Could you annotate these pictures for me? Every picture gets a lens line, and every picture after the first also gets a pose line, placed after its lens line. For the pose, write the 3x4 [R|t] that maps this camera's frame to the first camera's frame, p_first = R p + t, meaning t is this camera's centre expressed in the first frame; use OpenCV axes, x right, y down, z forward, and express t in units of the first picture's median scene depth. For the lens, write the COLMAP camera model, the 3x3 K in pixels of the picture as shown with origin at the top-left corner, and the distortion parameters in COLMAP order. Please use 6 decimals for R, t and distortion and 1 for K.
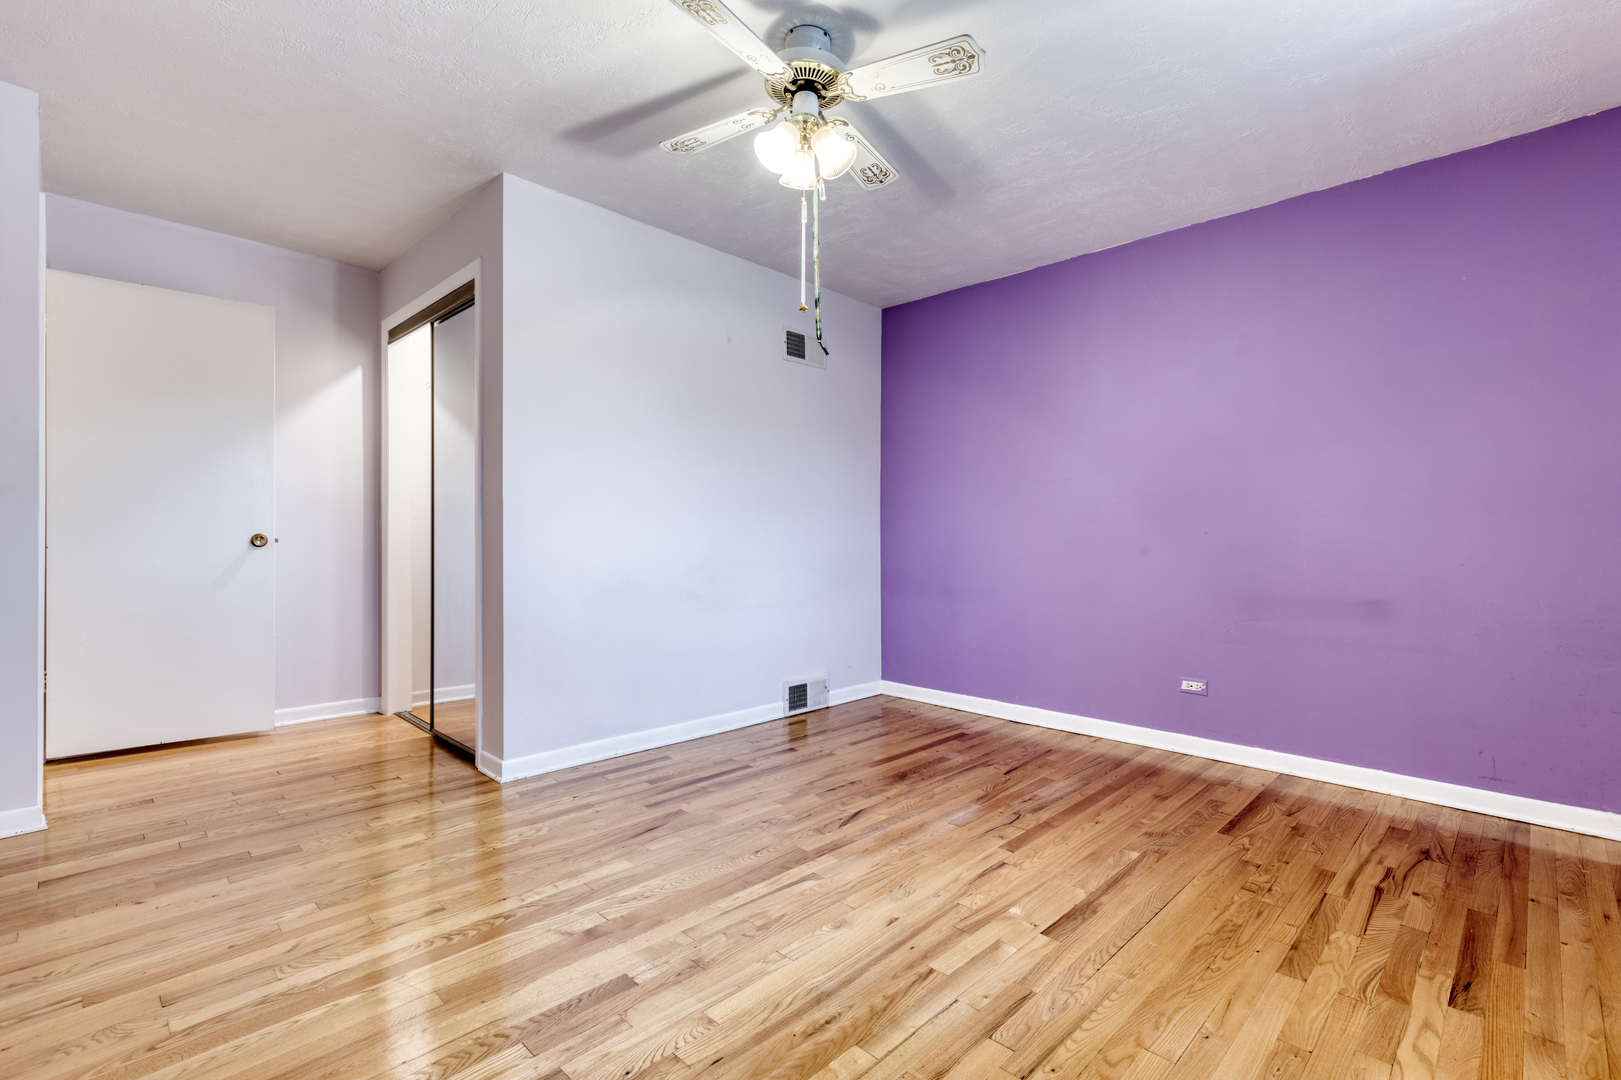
lens RADIAL K [[735.4, 0, 817.8], [0, 735.4, 539.2], [0, 0, 1]] dist [0.009755, 0.000394]
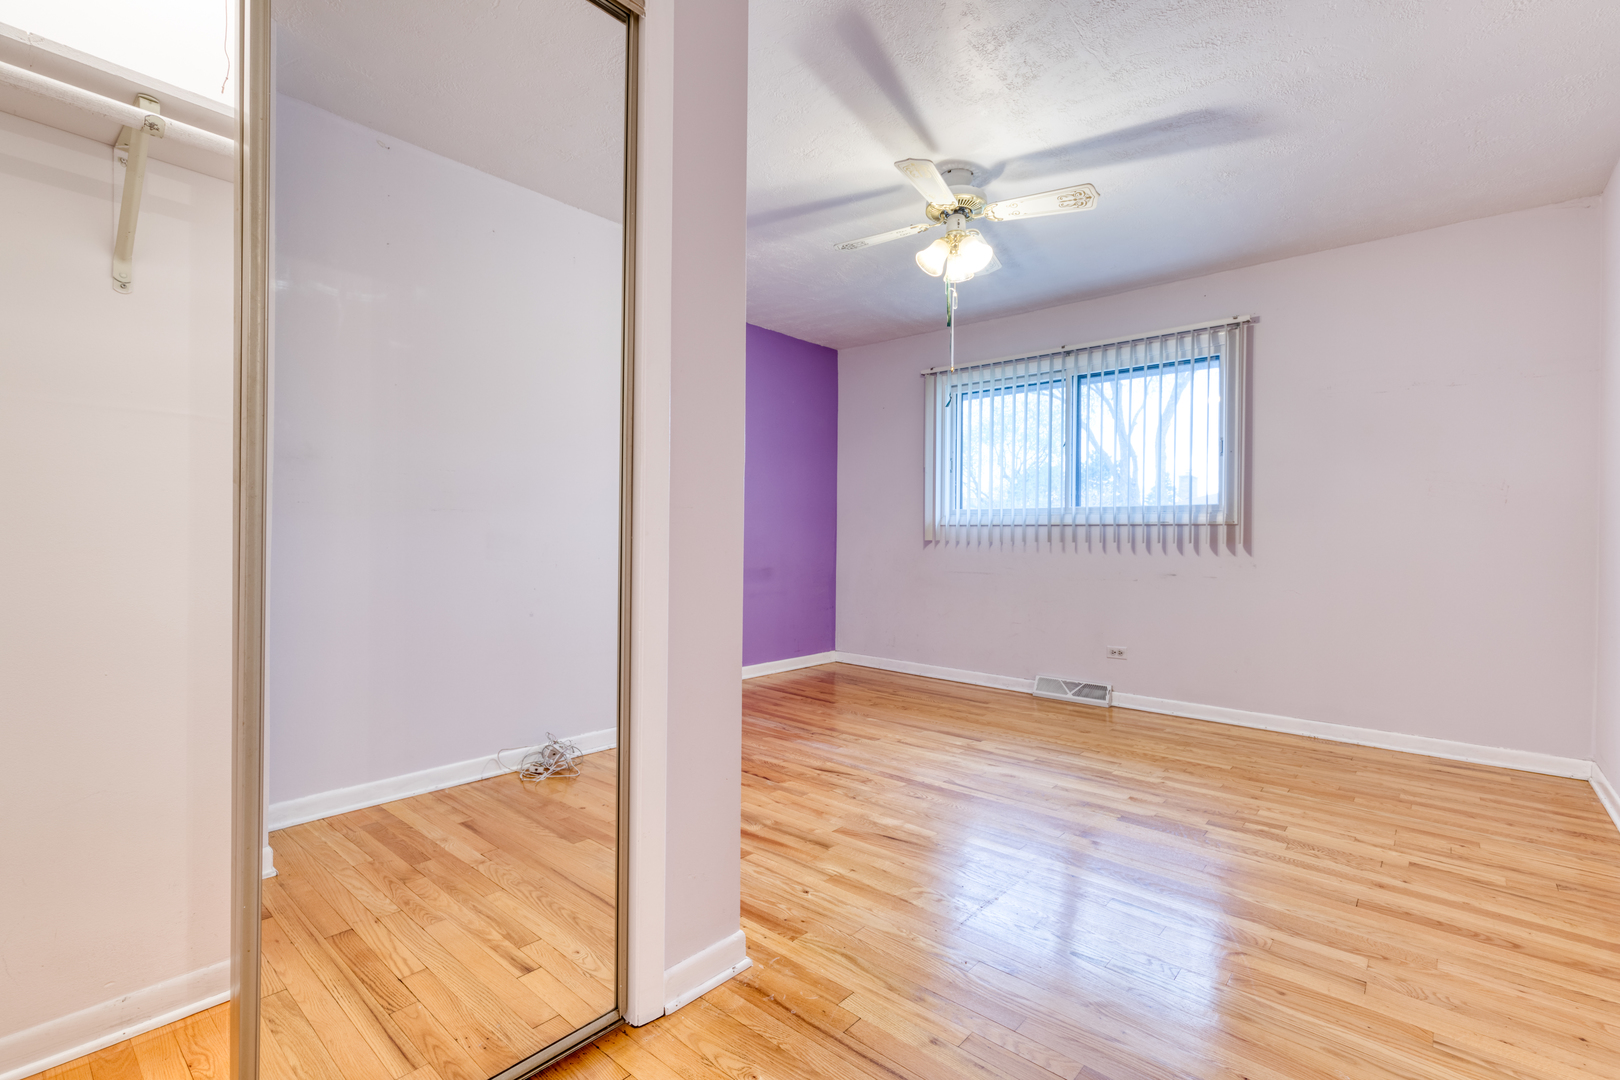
lens RADIAL K [[734.9, 0, 817.3], [0, 734.9, 539.2], [0, 0, 1]] dist [0.009755, 0.000394]
pose [[-0.073676, -0.011219, 0.997219, -1.210691], [-0.014725, 0.999840, 0.010160, -0.006179], [-0.997174, -0.013935, -0.073829, 1.208207]]
